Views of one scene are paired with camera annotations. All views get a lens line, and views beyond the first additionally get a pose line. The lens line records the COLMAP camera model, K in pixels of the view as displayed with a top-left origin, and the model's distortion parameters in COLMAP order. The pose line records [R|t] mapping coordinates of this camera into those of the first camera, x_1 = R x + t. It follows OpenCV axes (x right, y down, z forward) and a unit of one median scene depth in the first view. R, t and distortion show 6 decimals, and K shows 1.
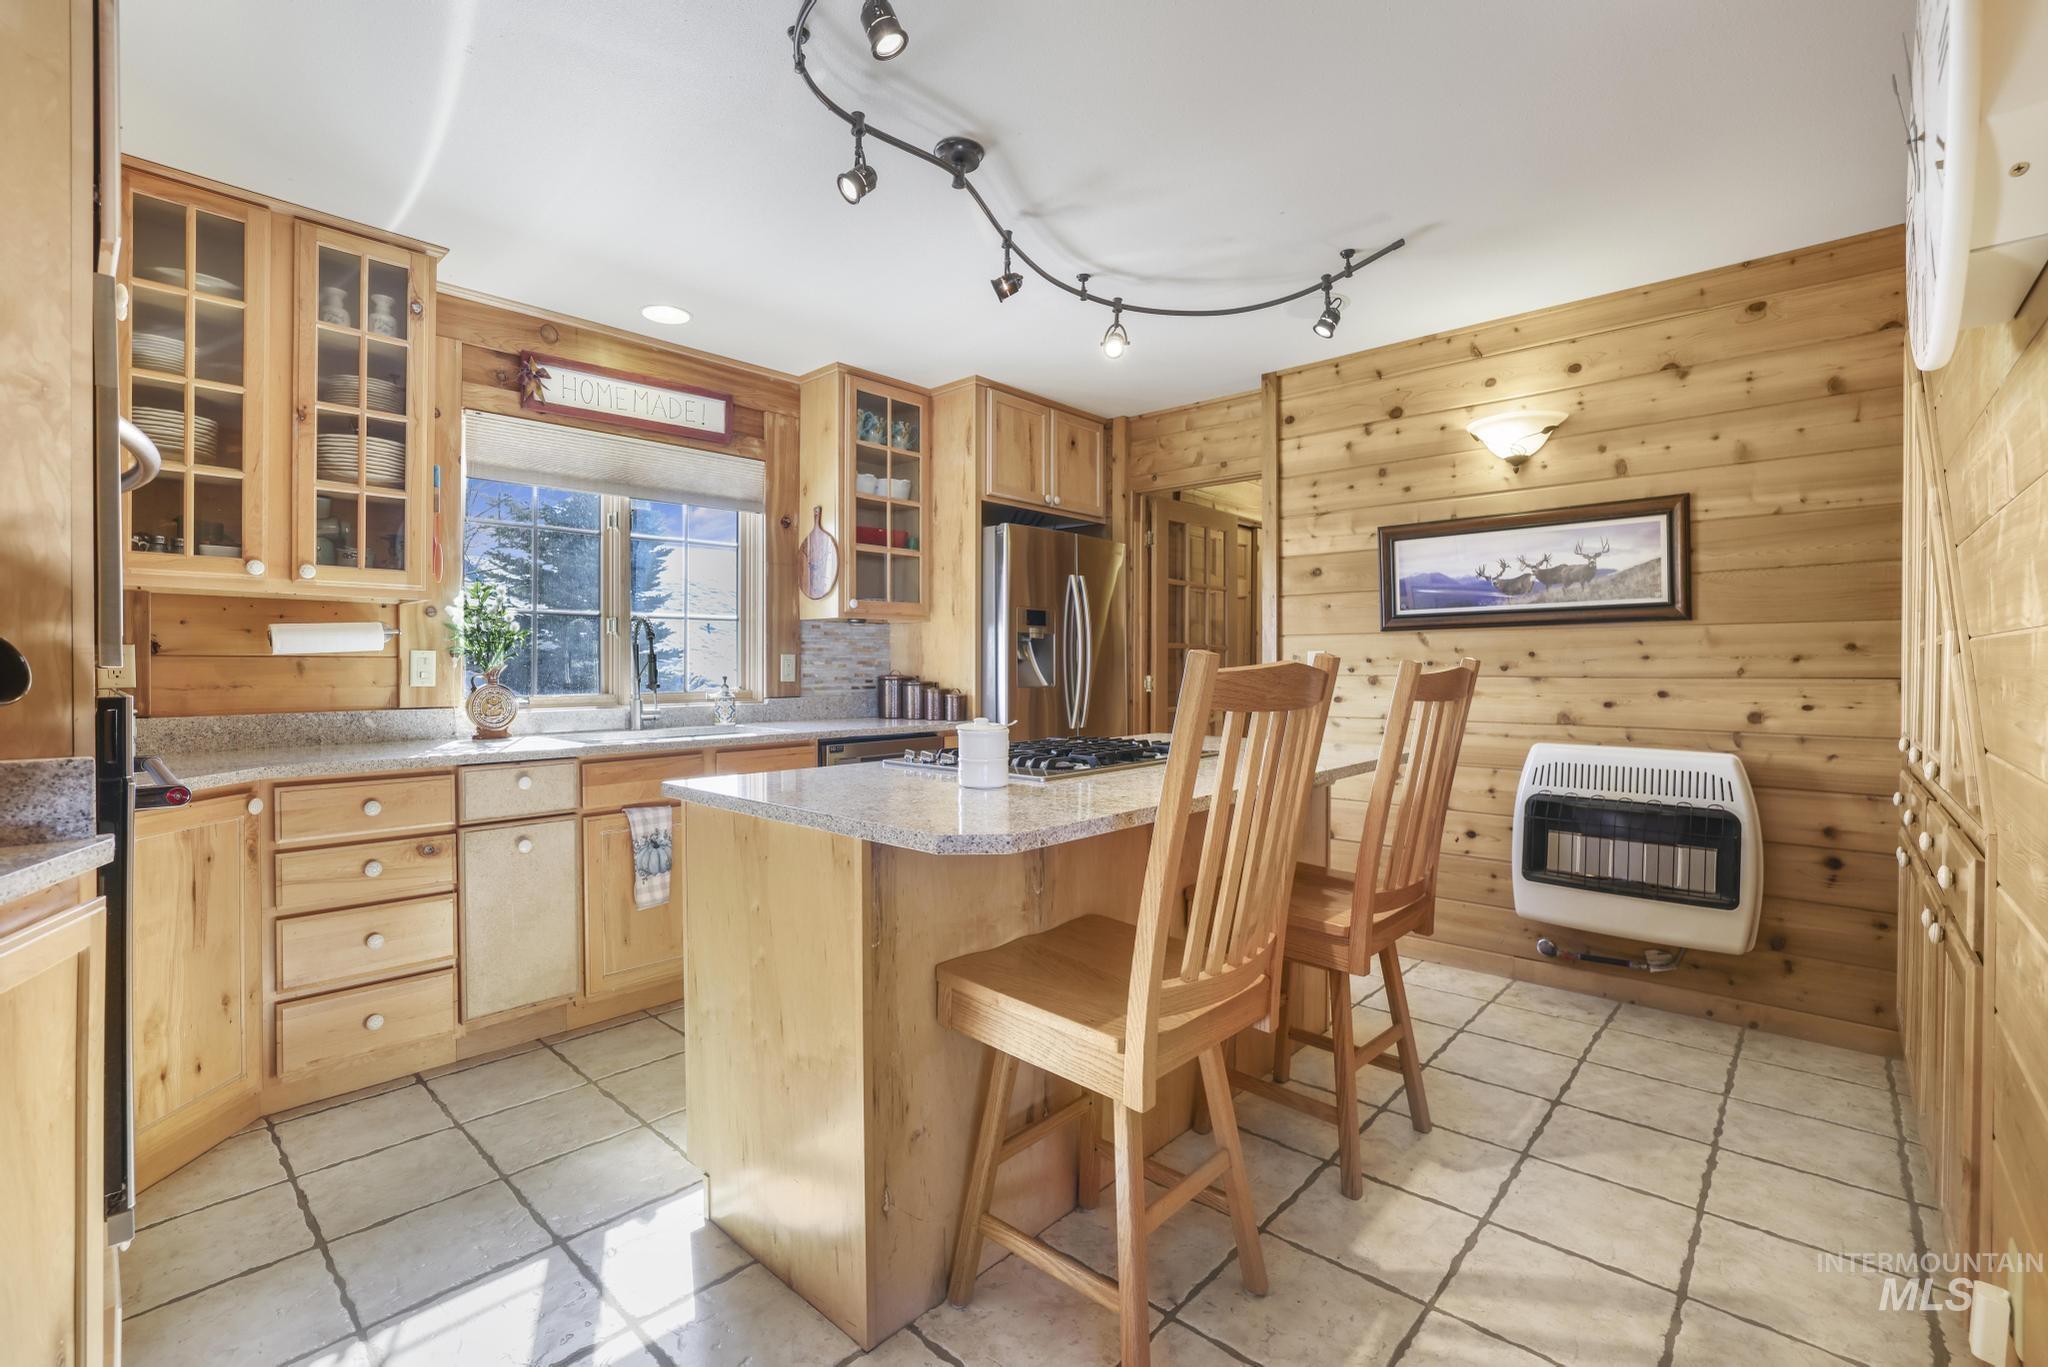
lens RADIAL K [[903.3, 0, 1000.2], [0, 903.3, 674.6], [0, 0, 1]] dist [-0.036479, 0.009261]
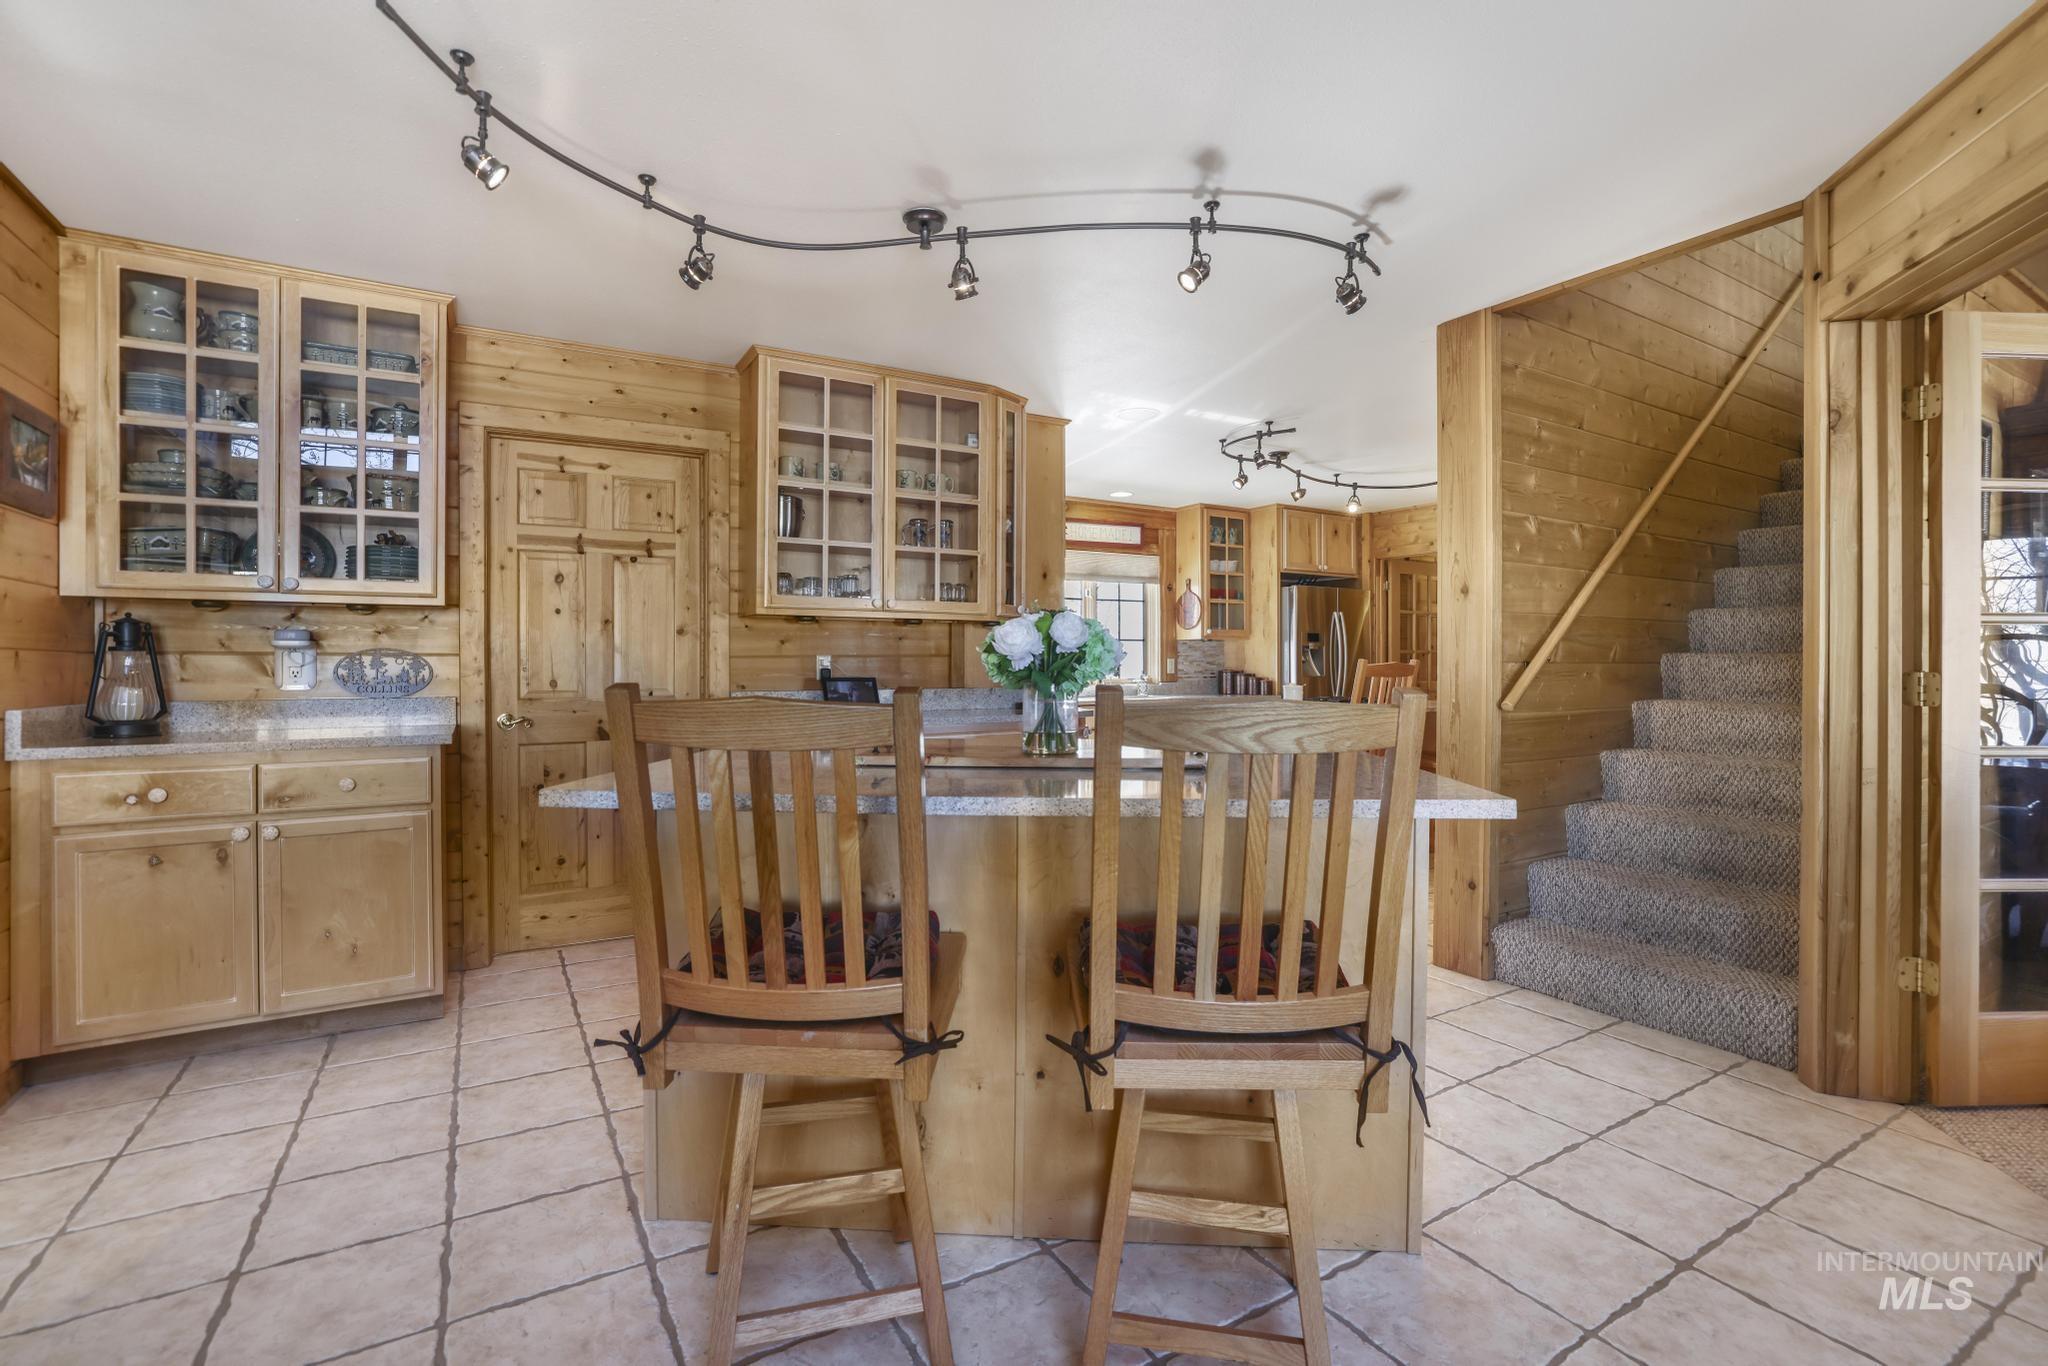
lens RADIAL K [[903.3, 0, 977.4], [0, 903.3, 661.2], [0, 0, 1]] dist [-0.036479, 0.009261]
pose [[0.947414, -0.002678, -0.319999, -0.020298], [-0.001865, 0.999902, -0.013887, 0.009558], [0.320005, 0.013754, 0.947316, -0.907333]]
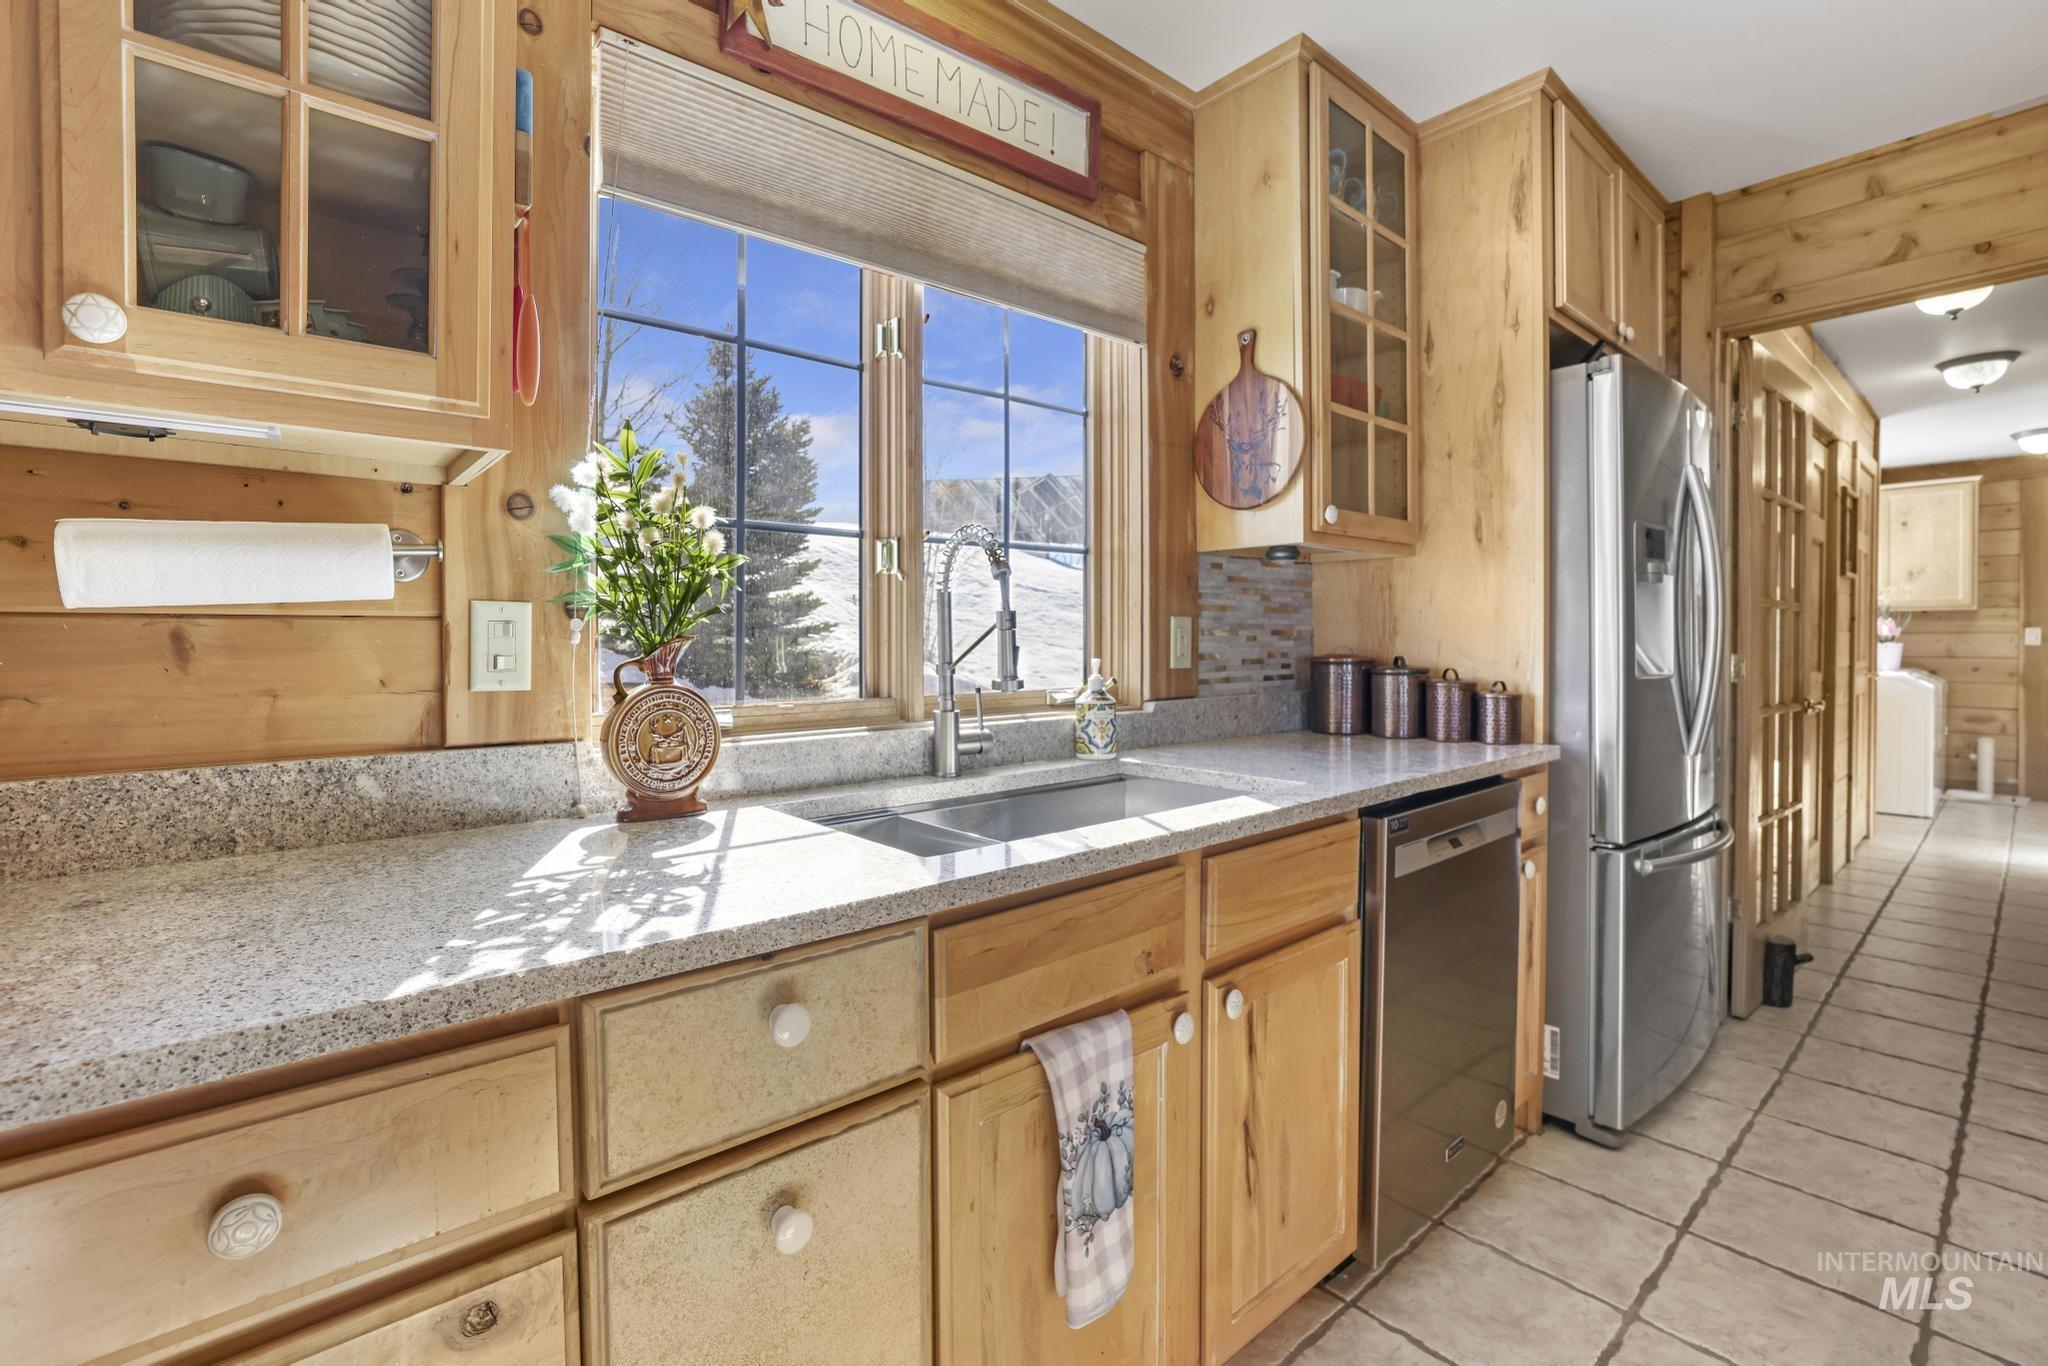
lens RADIAL K [[903.3, 0, 990.9], [0, 903.3, 653.0], [0, 0, 1]] dist [-0.036479, 0.009261]
pose [[0.991726, -0.002855, -0.128344, -0.285738], [0.003266, 0.999990, 0.002986, -0.003356], [0.128335, -0.003380, 0.991725, 0.476184]]
